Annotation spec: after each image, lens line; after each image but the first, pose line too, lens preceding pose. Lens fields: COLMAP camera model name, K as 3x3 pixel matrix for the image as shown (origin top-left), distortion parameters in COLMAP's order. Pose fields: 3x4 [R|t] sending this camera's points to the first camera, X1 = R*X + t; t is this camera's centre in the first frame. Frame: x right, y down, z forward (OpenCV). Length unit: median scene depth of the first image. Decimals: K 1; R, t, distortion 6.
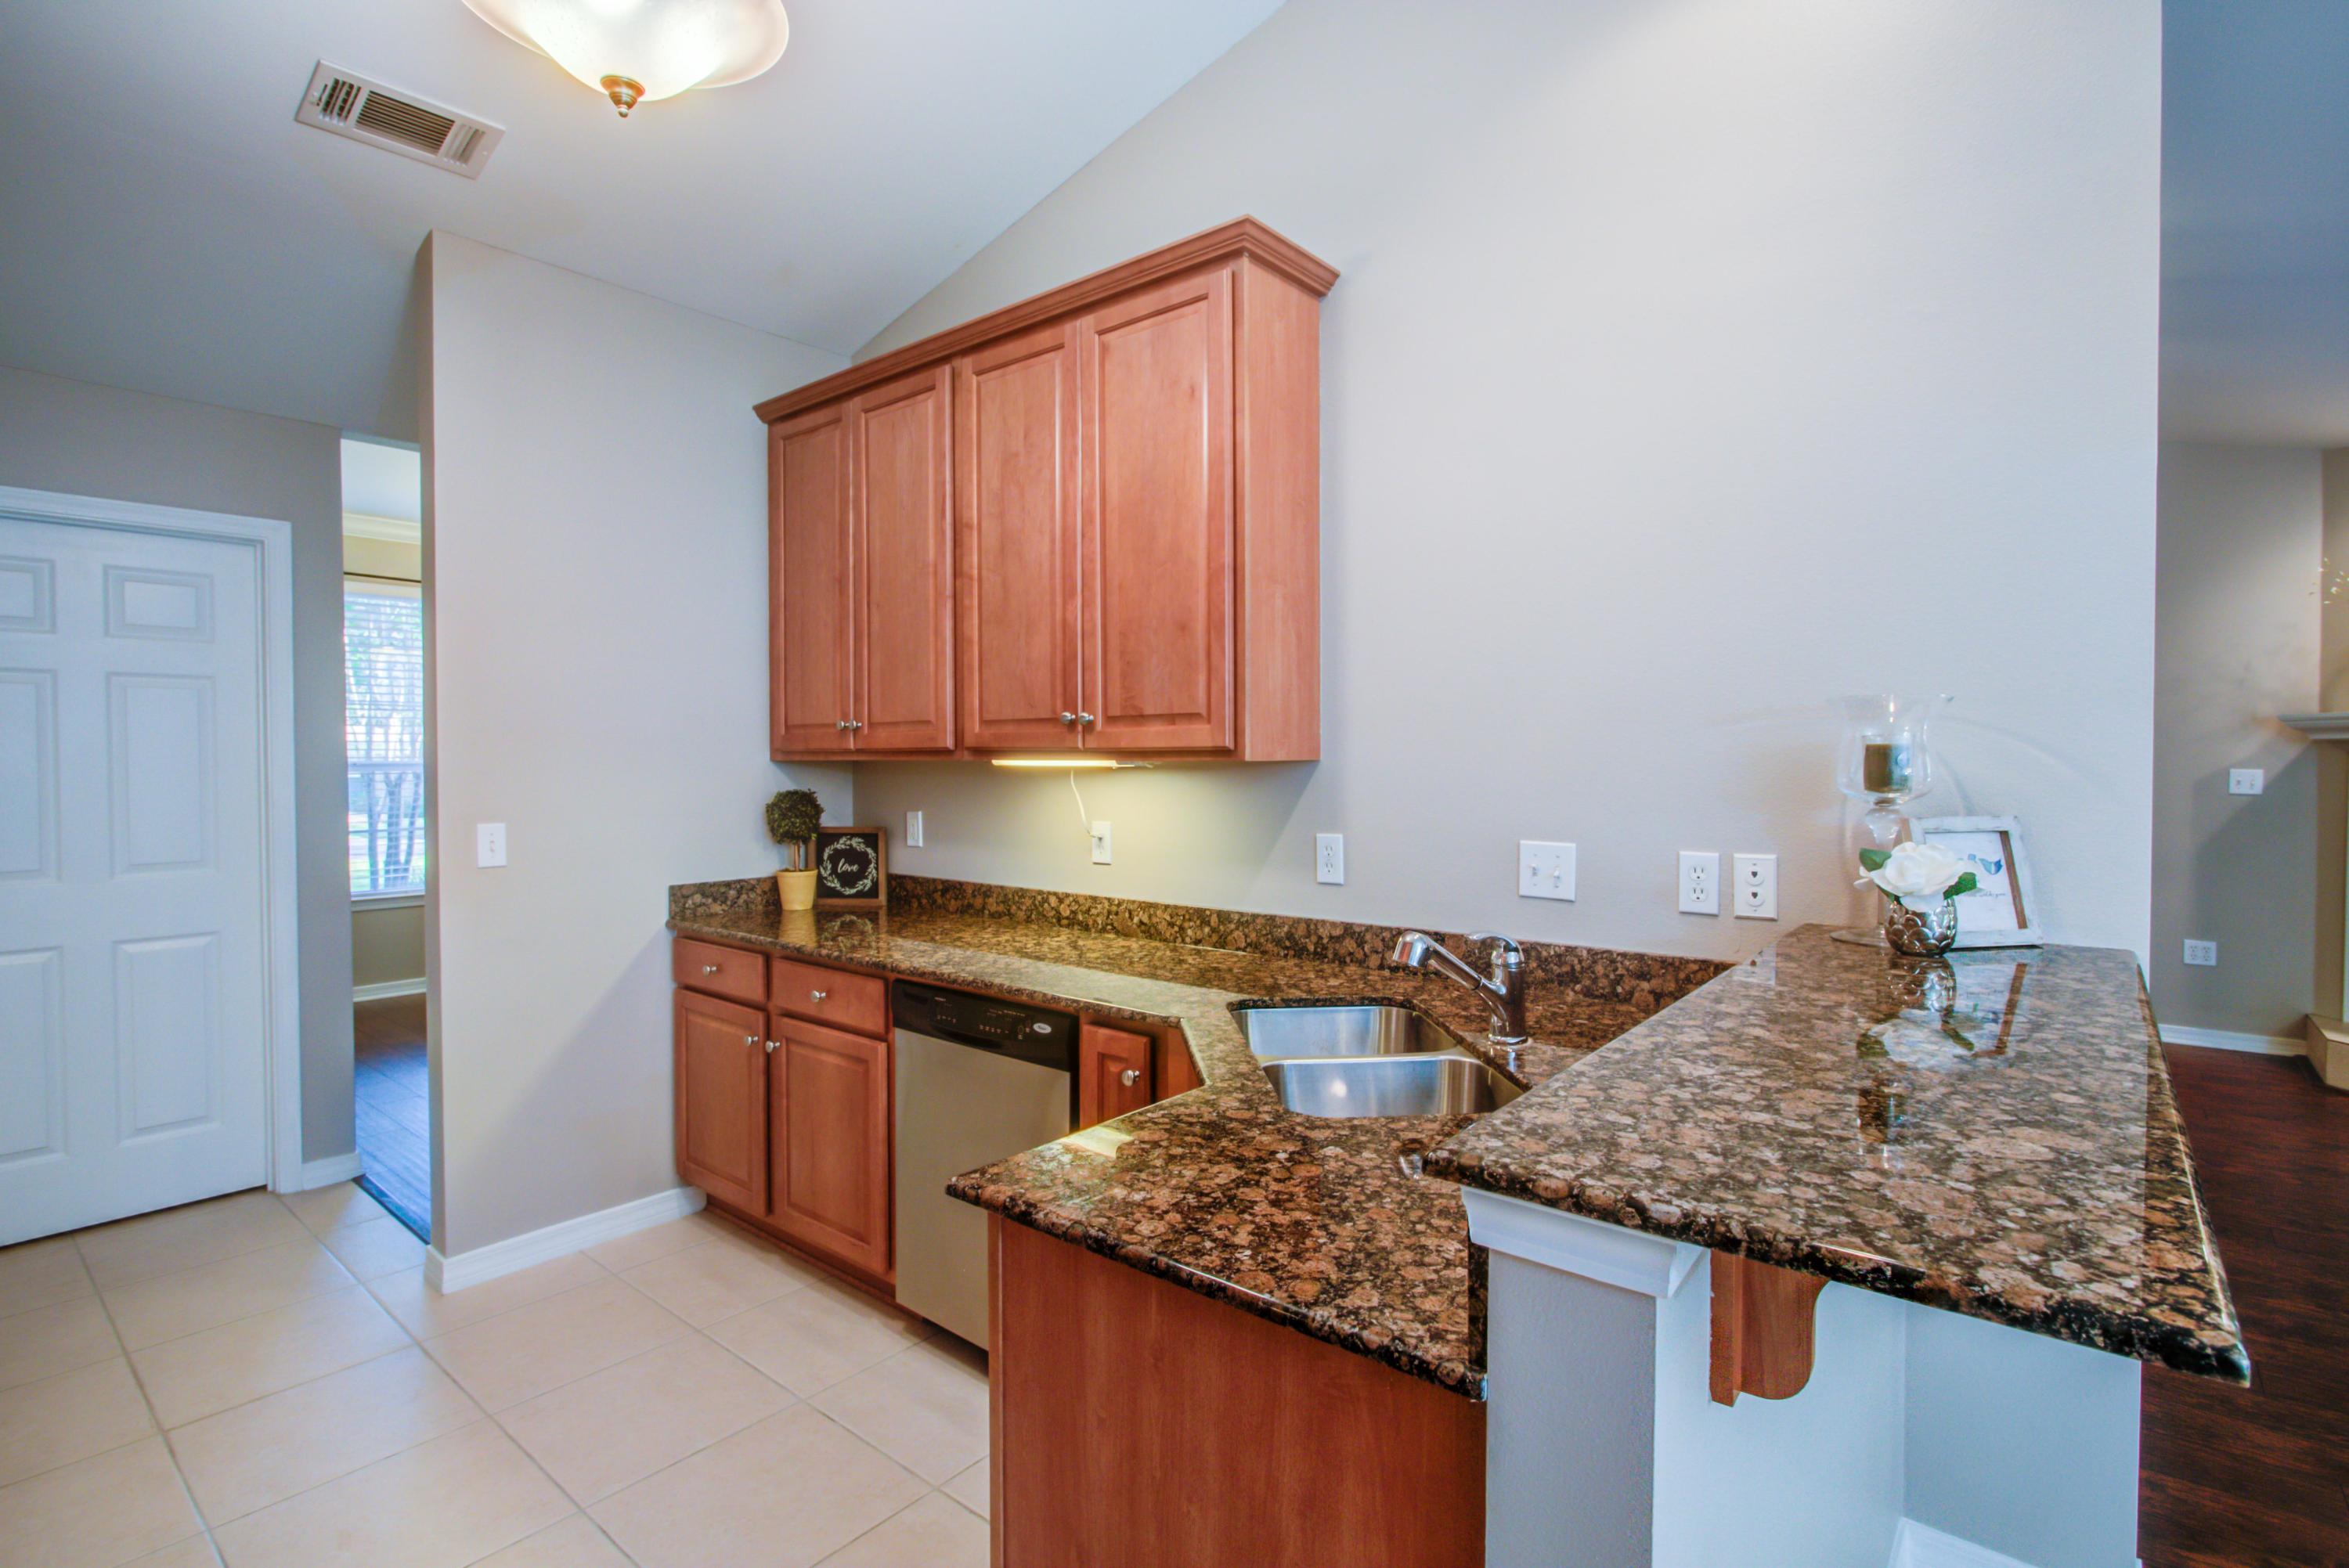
lens RADIAL K [[1117.4, 0, 1174.5], [0, 1117.4, 784.0], [0, 0, 1]] dist [-0.014150, 0.000097]
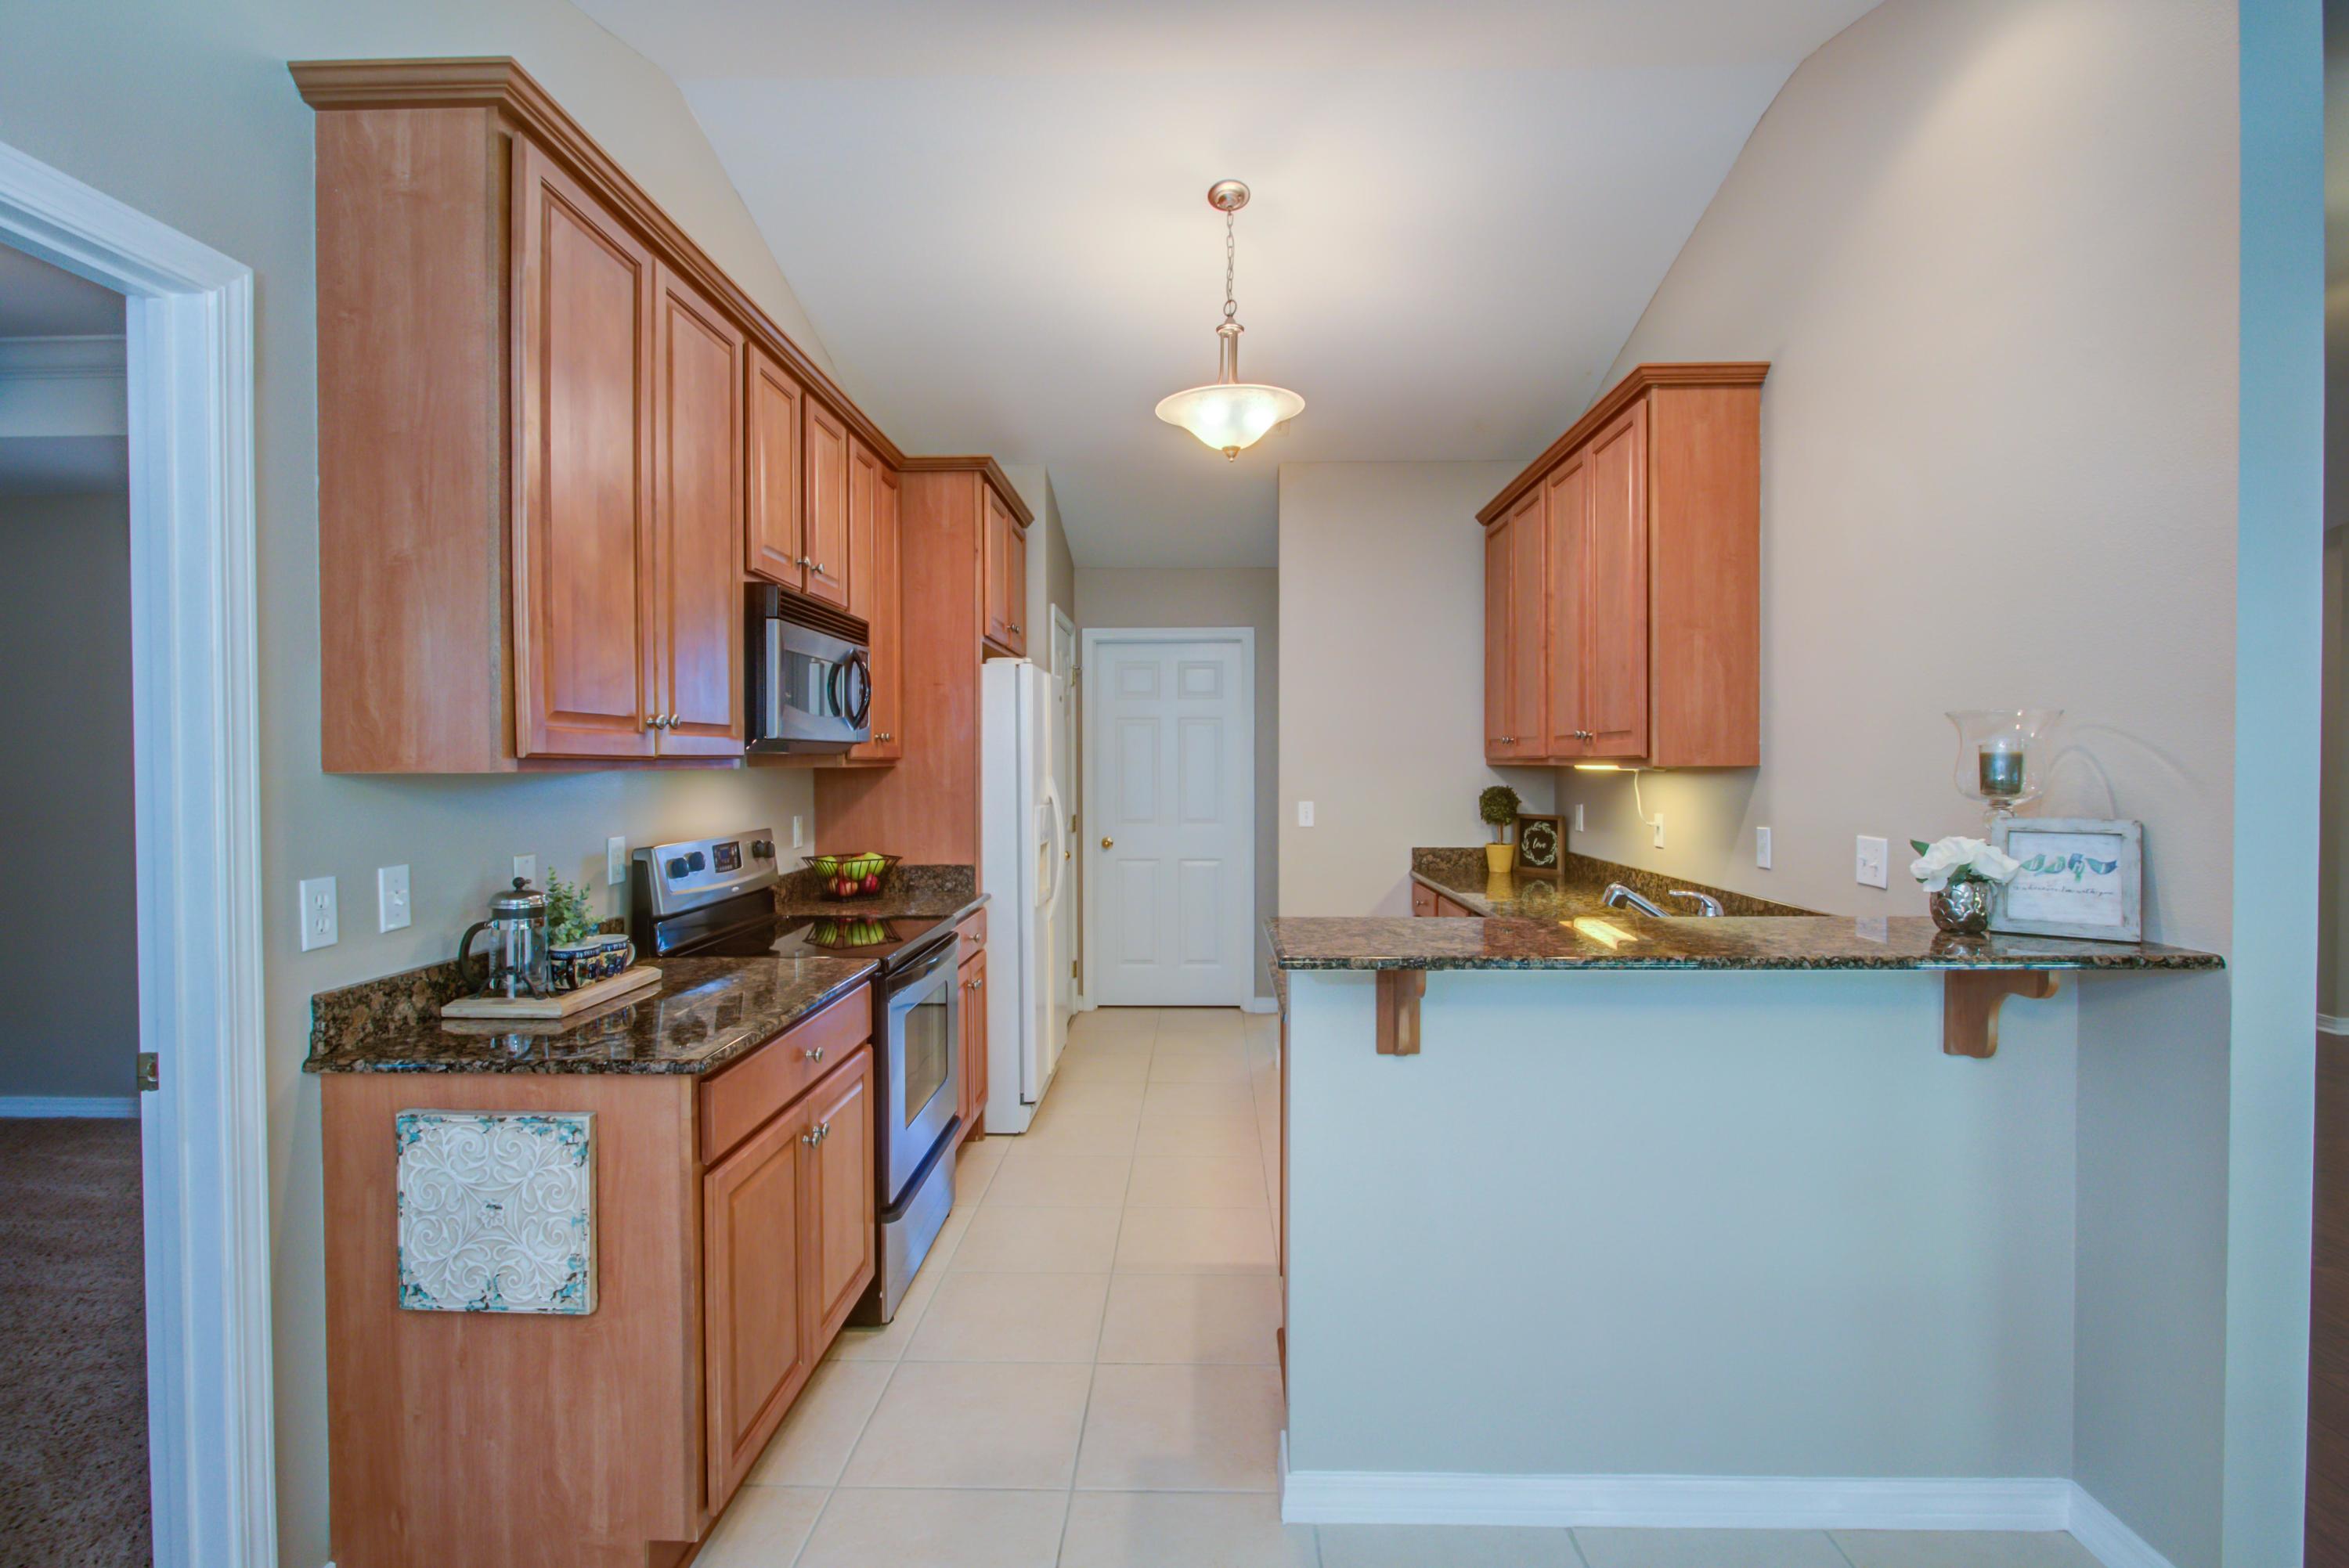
lens RADIAL K [[1119.2, 0, 1172.8], [0, 1119.2, 781.1], [0, 0, 1]] dist [-0.001556, 0.002294]
pose [[0.614620, 0.014095, -0.788697, 0.571247], [-0.018595, 0.999821, 0.003377, 0.002078], [0.788604, 0.012591, 0.614773, -0.201399]]
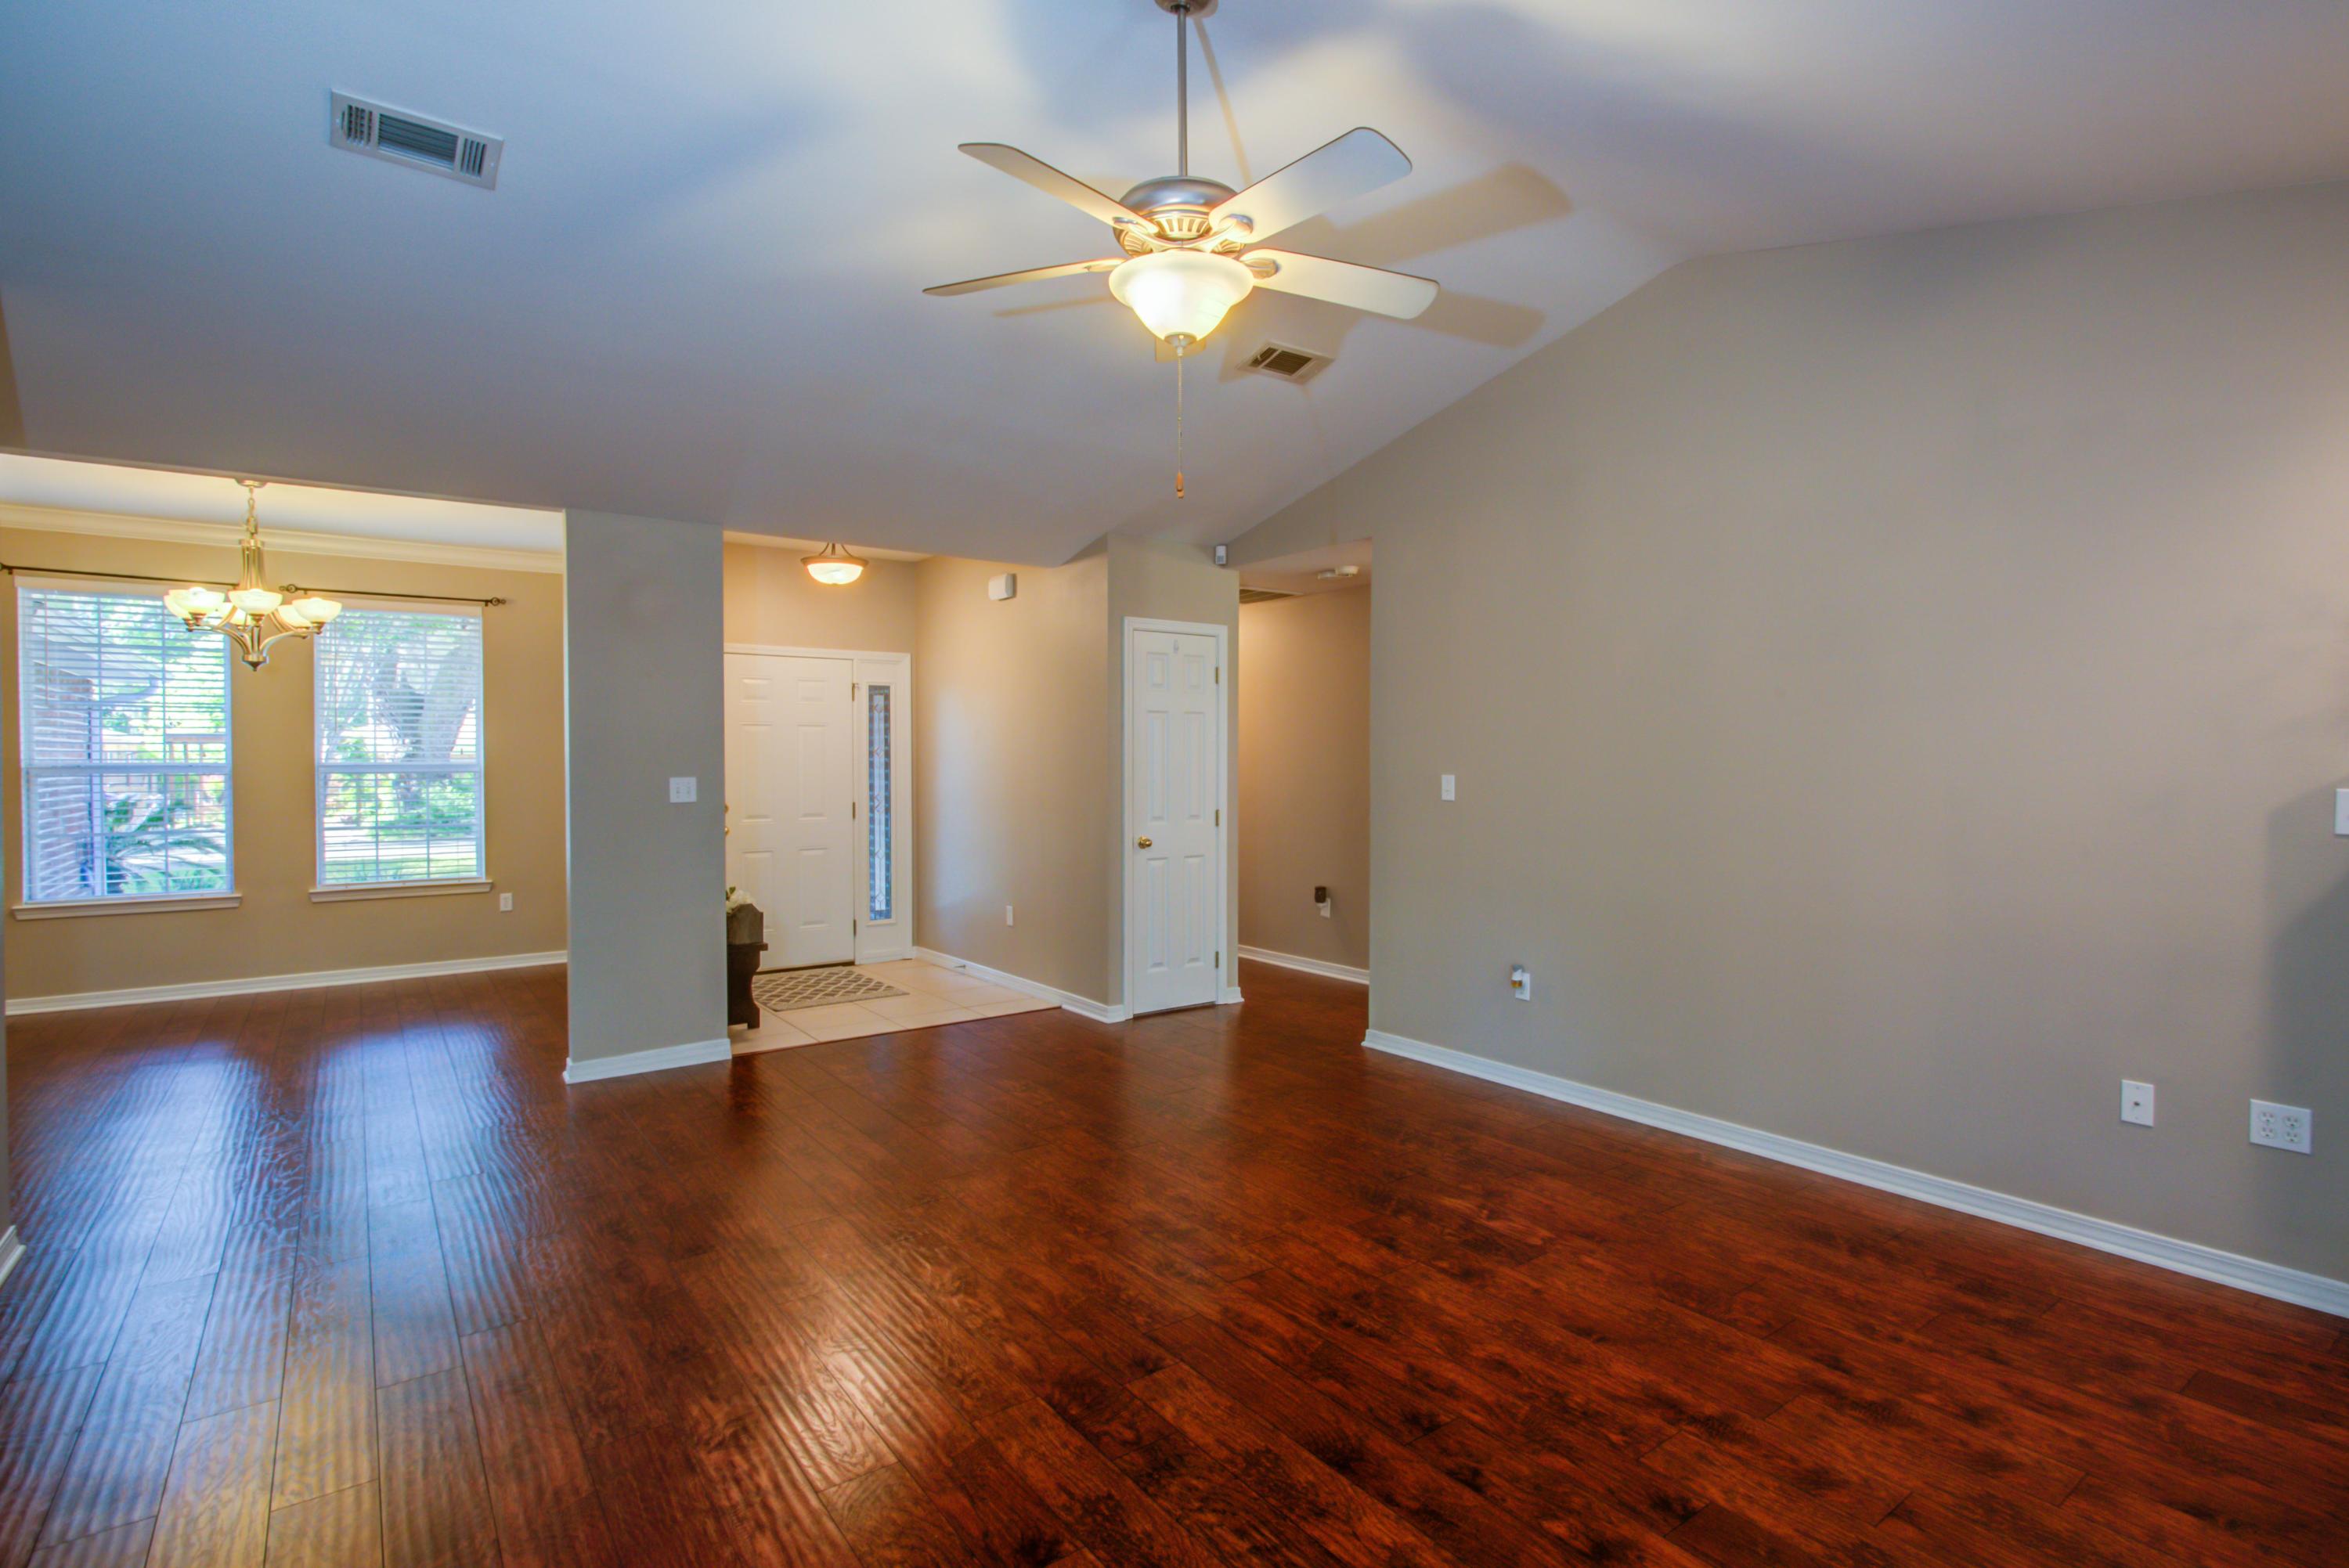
lens RADIAL K [[1134.1, 0, 1174.3], [0, 1134.1, 777.6], [0, 0, 1]] dist [-0.011348, 0.004474]
pose [[0.971234, 0.007019, -0.238022, 0.864788], [-0.008392, 0.999953, -0.004752, -0.018421], [0.237978, 0.006613, 0.971248, 0.538005]]
